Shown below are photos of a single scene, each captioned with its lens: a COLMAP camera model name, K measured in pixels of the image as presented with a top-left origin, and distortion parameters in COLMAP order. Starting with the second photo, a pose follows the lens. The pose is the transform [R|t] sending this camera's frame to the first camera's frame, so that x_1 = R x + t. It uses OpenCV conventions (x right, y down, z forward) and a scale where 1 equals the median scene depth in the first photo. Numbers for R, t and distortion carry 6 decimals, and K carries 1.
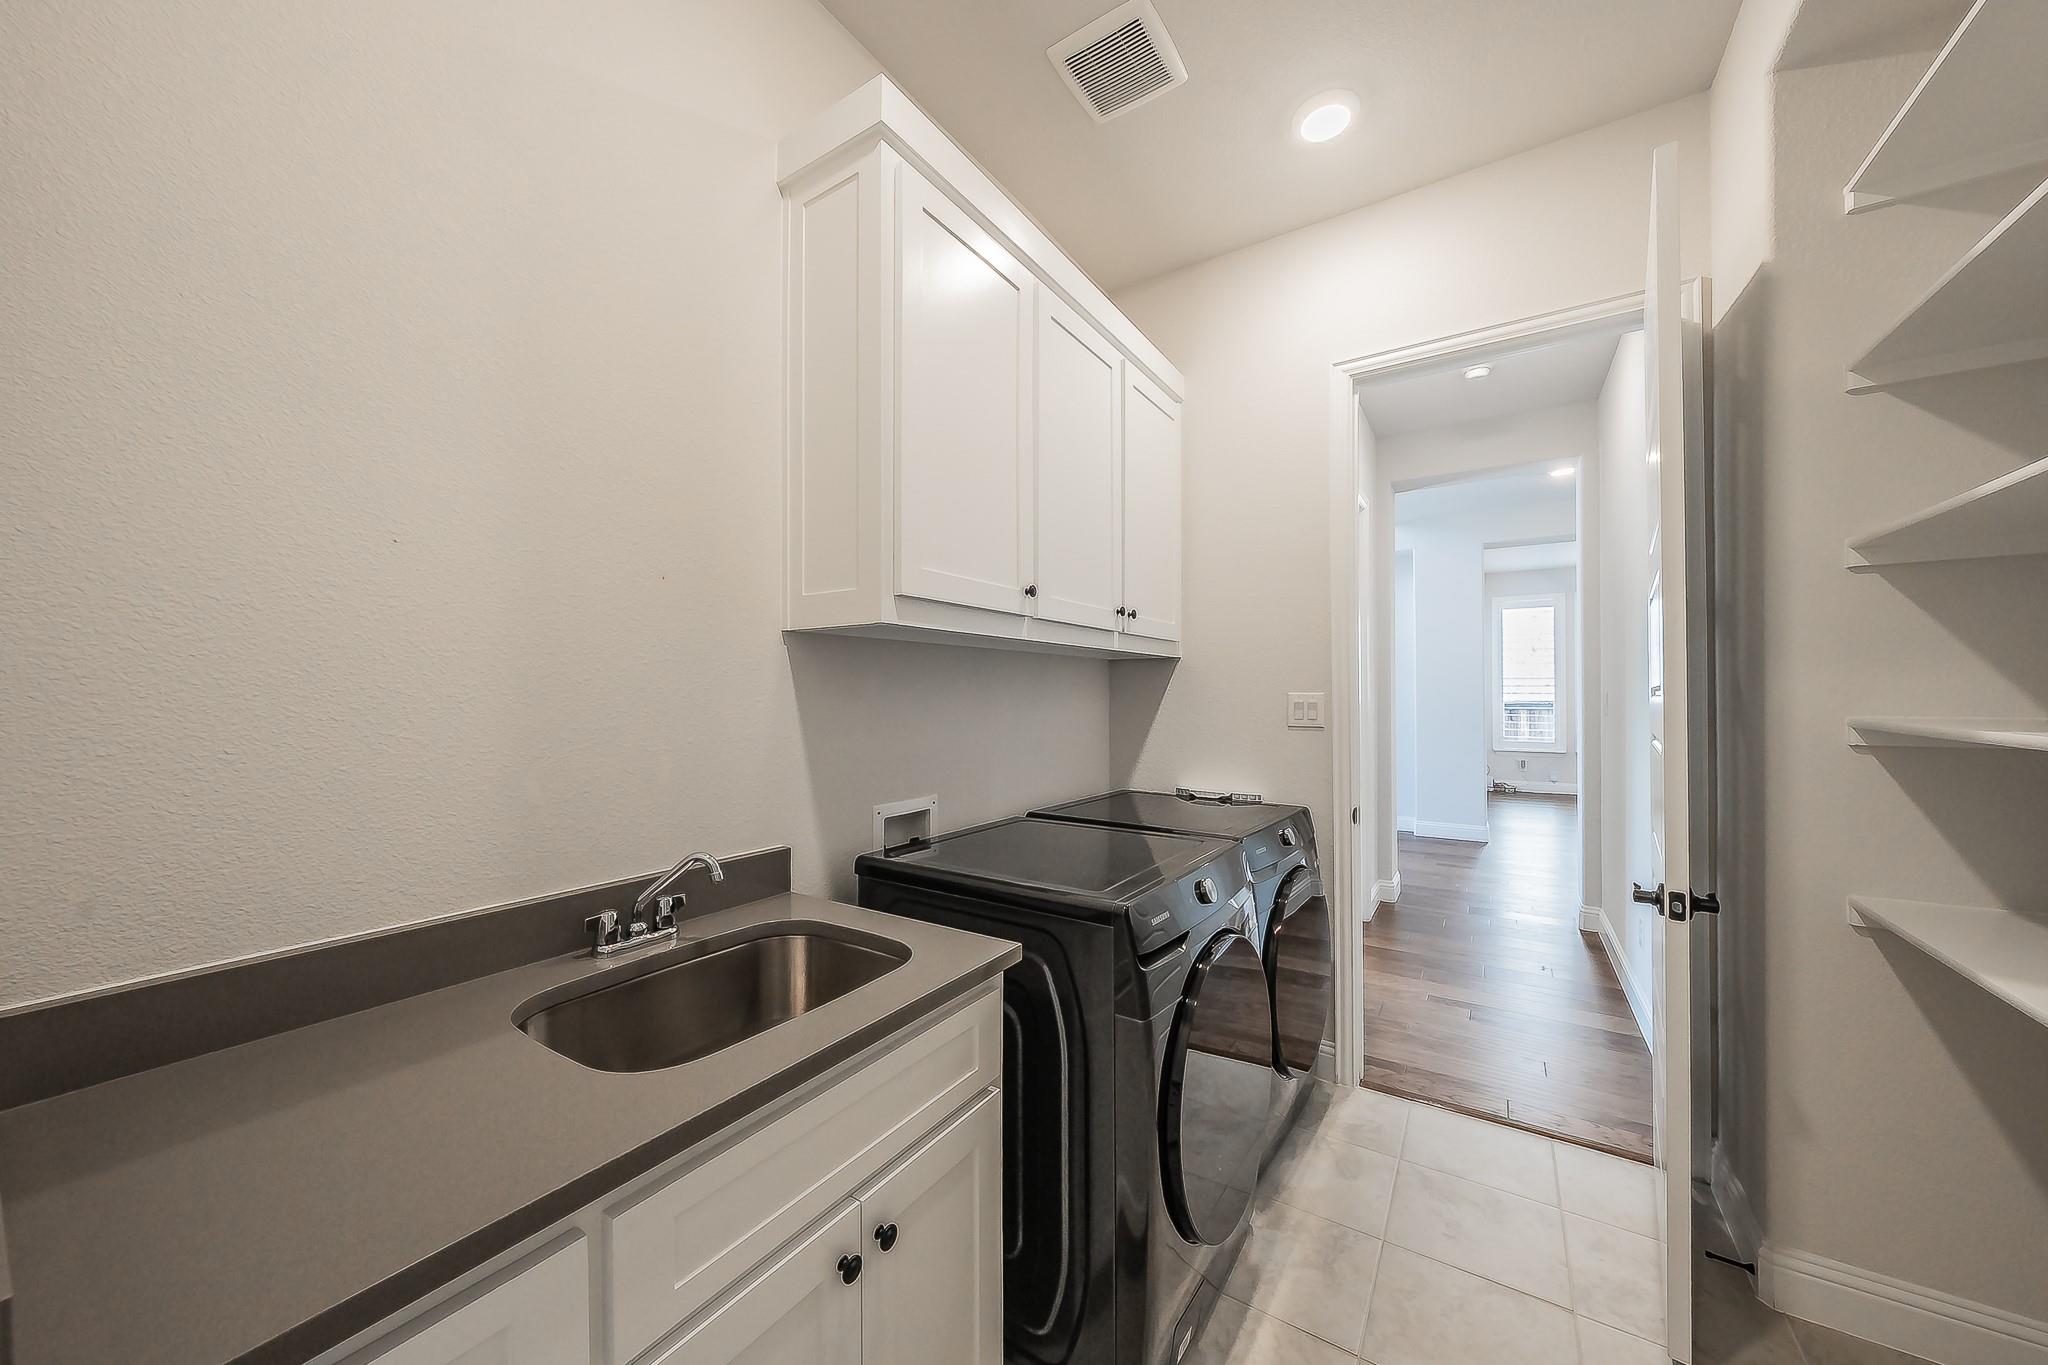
lens RADIAL K [[731.6, 0, 1024.0], [0, 731.6, 682.5], [0, 0, 1]] dist [0.000656, 0.000045]
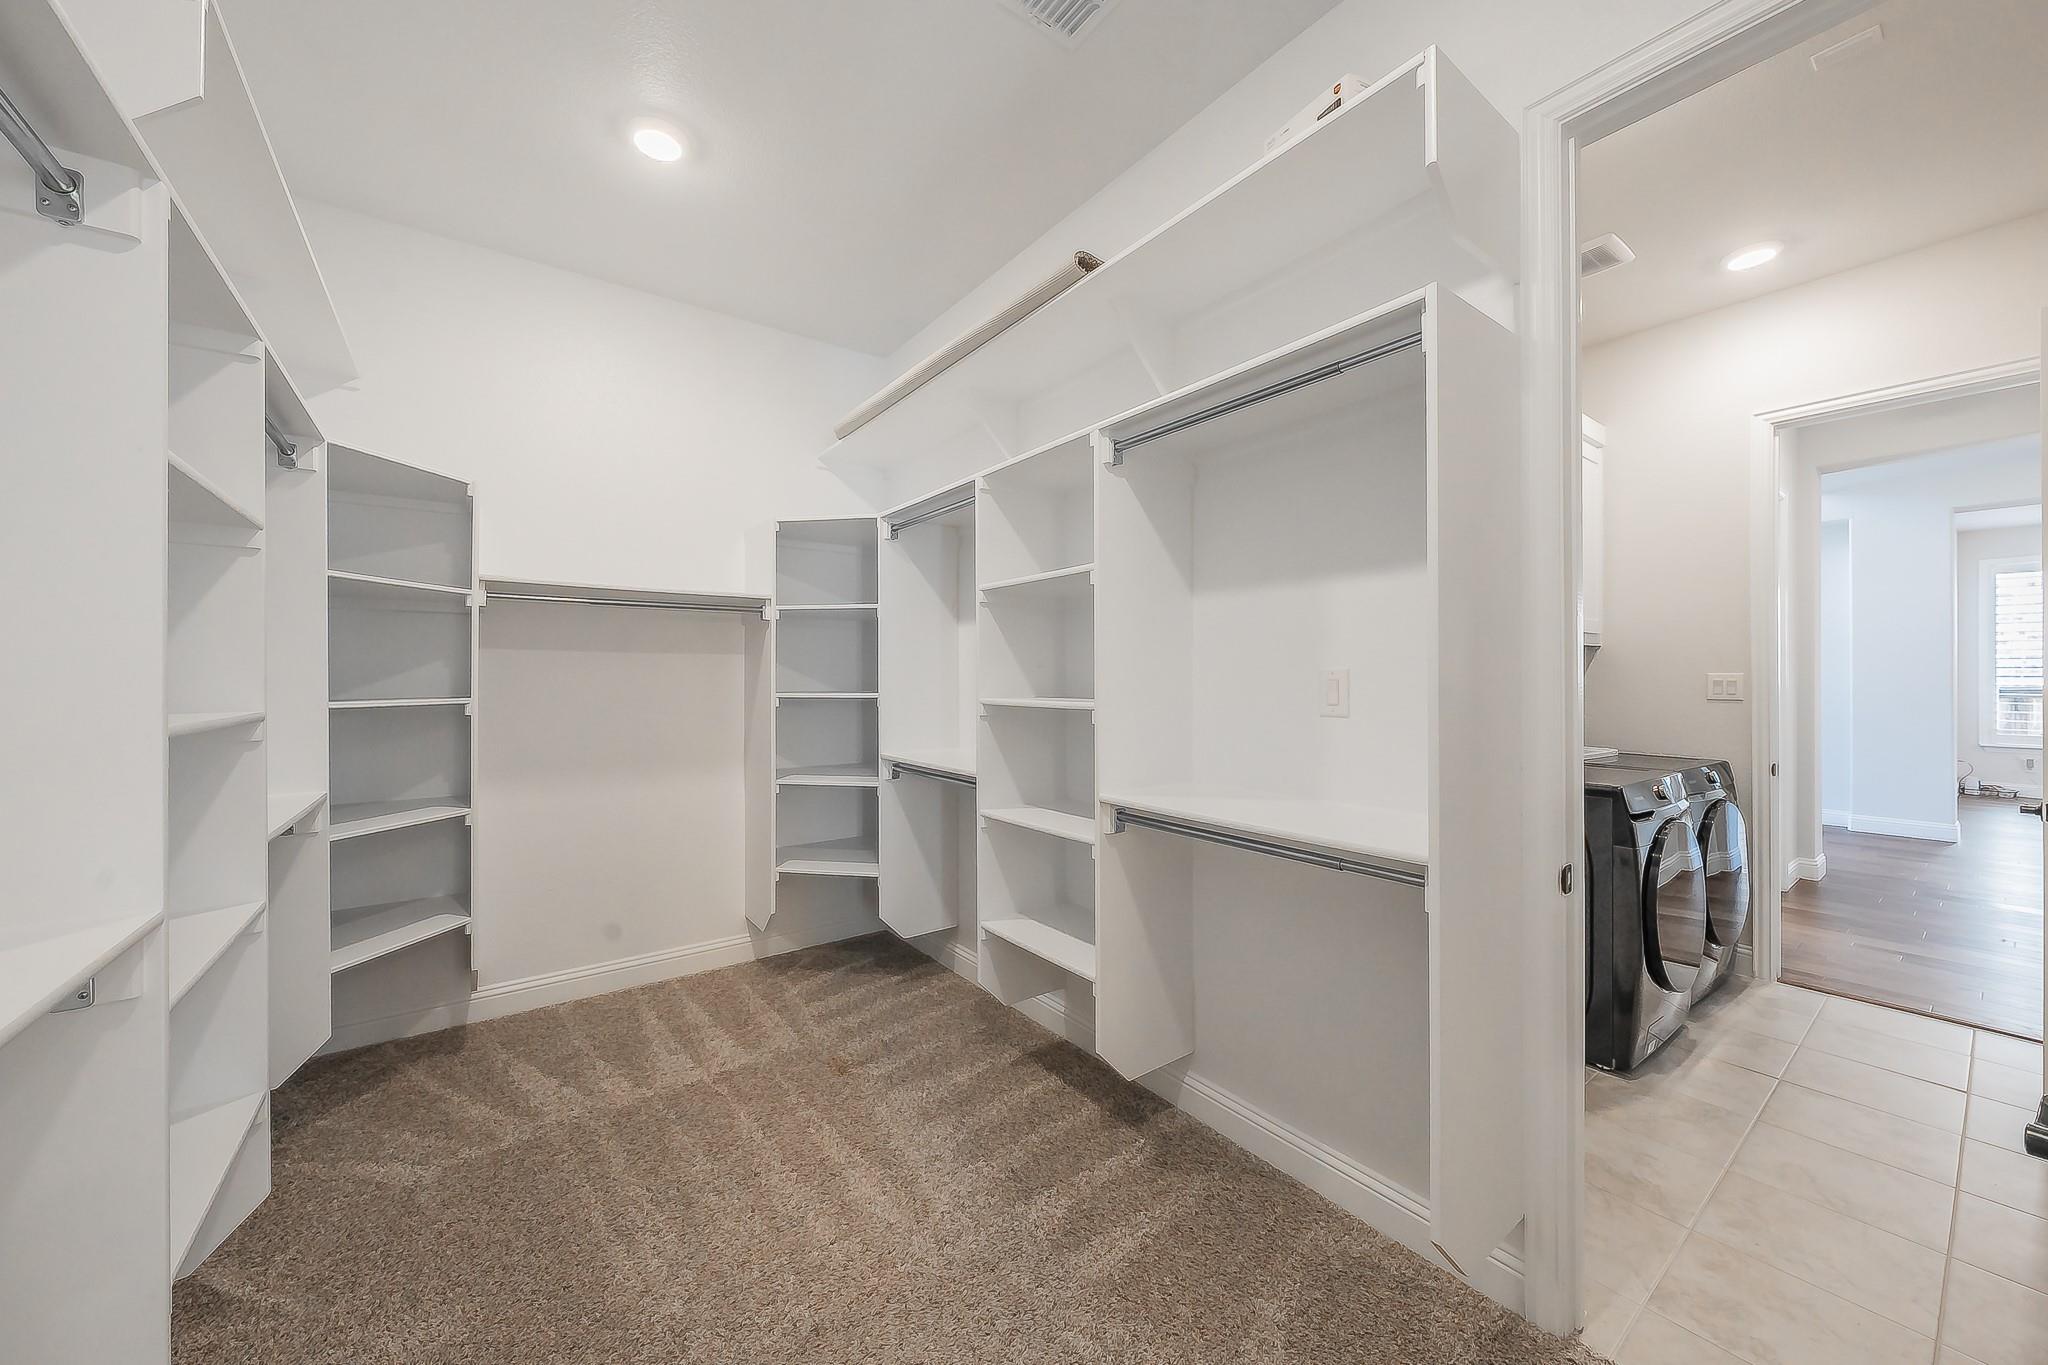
lens RADIAL K [[747.0, 0, 1030.3], [0, 747.0, 672.9], [0, 0, 1]] dist [-0.000577, -0.000032]
pose [[0.939427, 0.000641, -0.342749, -0.309139], [0.002948, 0.999946, 0.009950, -0.002892], [0.342737, -0.010358, 0.939374, -0.643699]]
